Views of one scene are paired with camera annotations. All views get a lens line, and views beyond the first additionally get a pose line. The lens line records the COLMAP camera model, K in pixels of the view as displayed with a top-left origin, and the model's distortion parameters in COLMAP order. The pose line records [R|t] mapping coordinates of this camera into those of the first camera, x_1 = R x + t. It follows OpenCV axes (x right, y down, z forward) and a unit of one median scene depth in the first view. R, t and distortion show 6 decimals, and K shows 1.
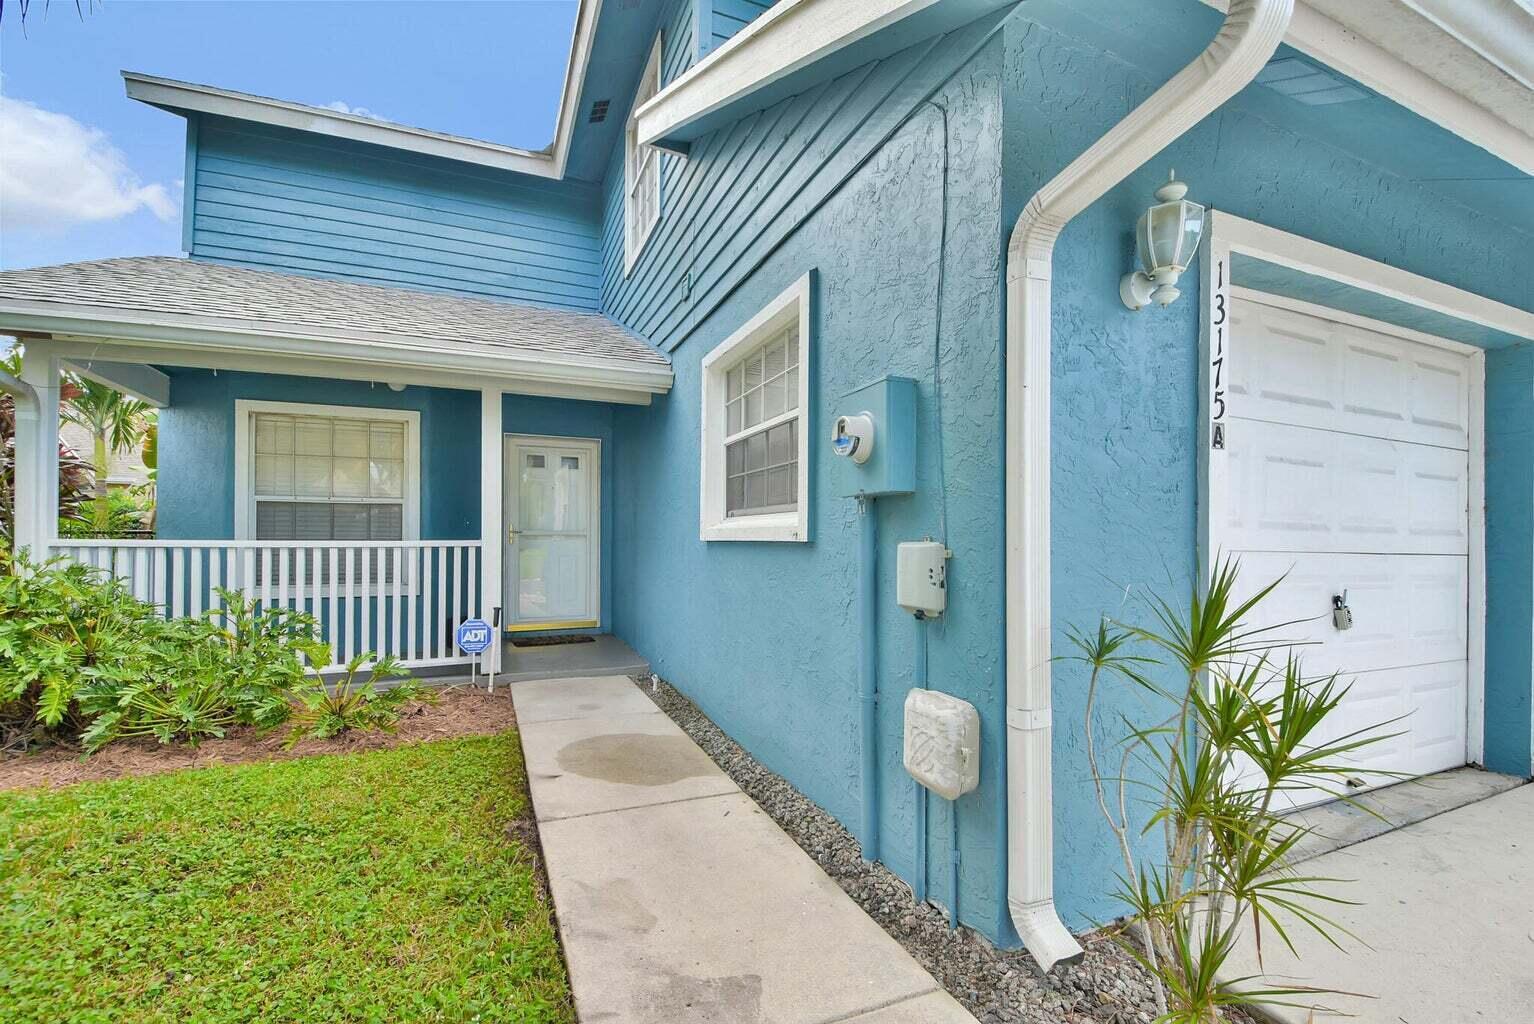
lens RADIAL K [[674.4, 0, 760.5], [0, 674.4, 527.8], [0, 0, 1]] dist [0.005593, -0.018083]
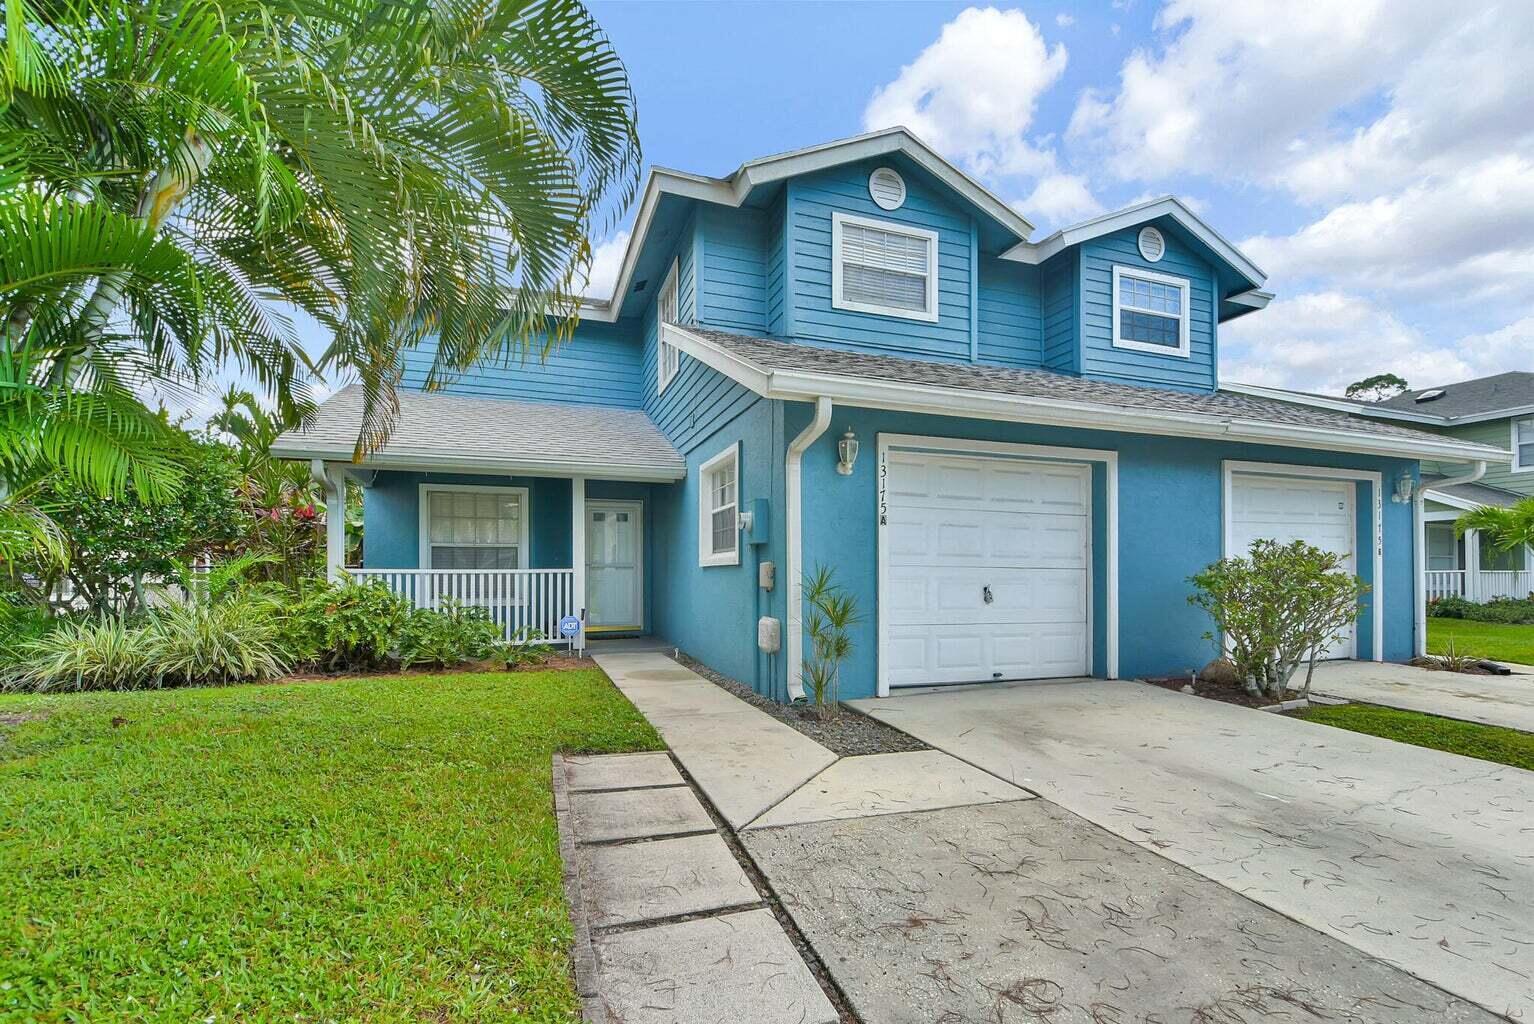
lens RADIAL K [[688.5, 0, 761.2], [0, 688.5, 548.6], [0, 0, 1]] dist [0.008859, -0.019062]
pose [[0.998332, -0.010142, -0.056834, 0.222254], [0.008832, 0.999691, -0.023239, 0.018266], [0.057052, 0.022698, 0.998113, -1.016382]]
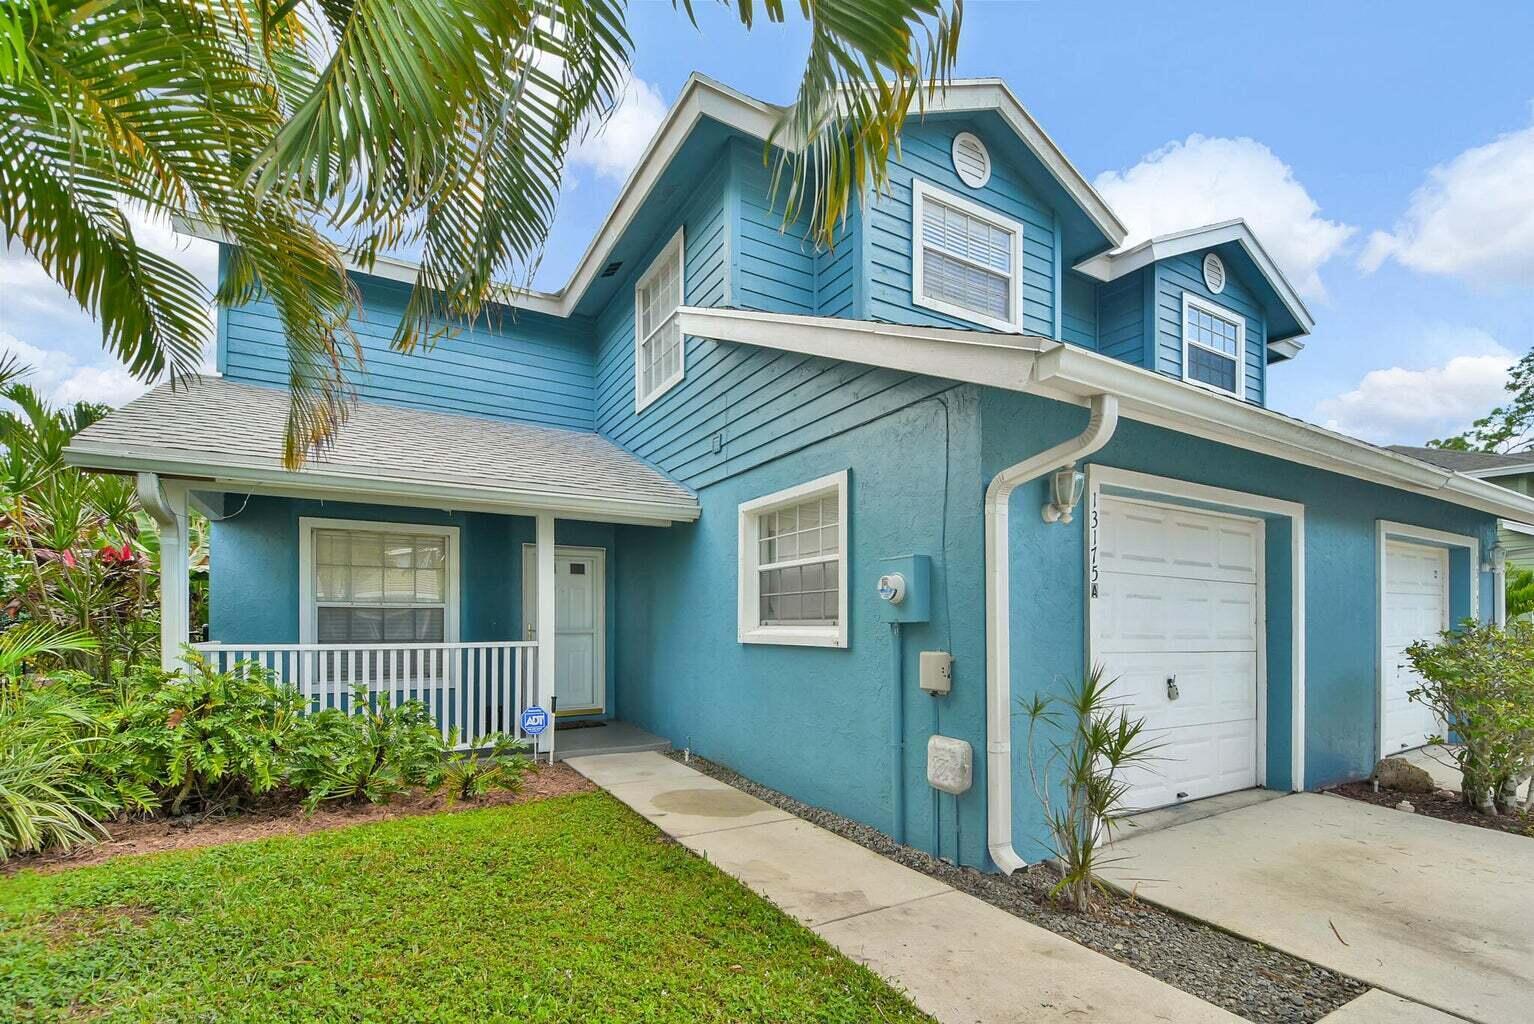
lens RADIAL K [[700.8, 0, 762.2], [0, 700.8, 602.2], [0, 0, 1]] dist [0.001825, -0.014914]
pose [[0.992328, 0.000441, 0.123632, -0.258069], [0.001409, 0.999888, -0.014871, -0.048499], [-0.123625, 0.014931, 0.992217, -0.447070]]
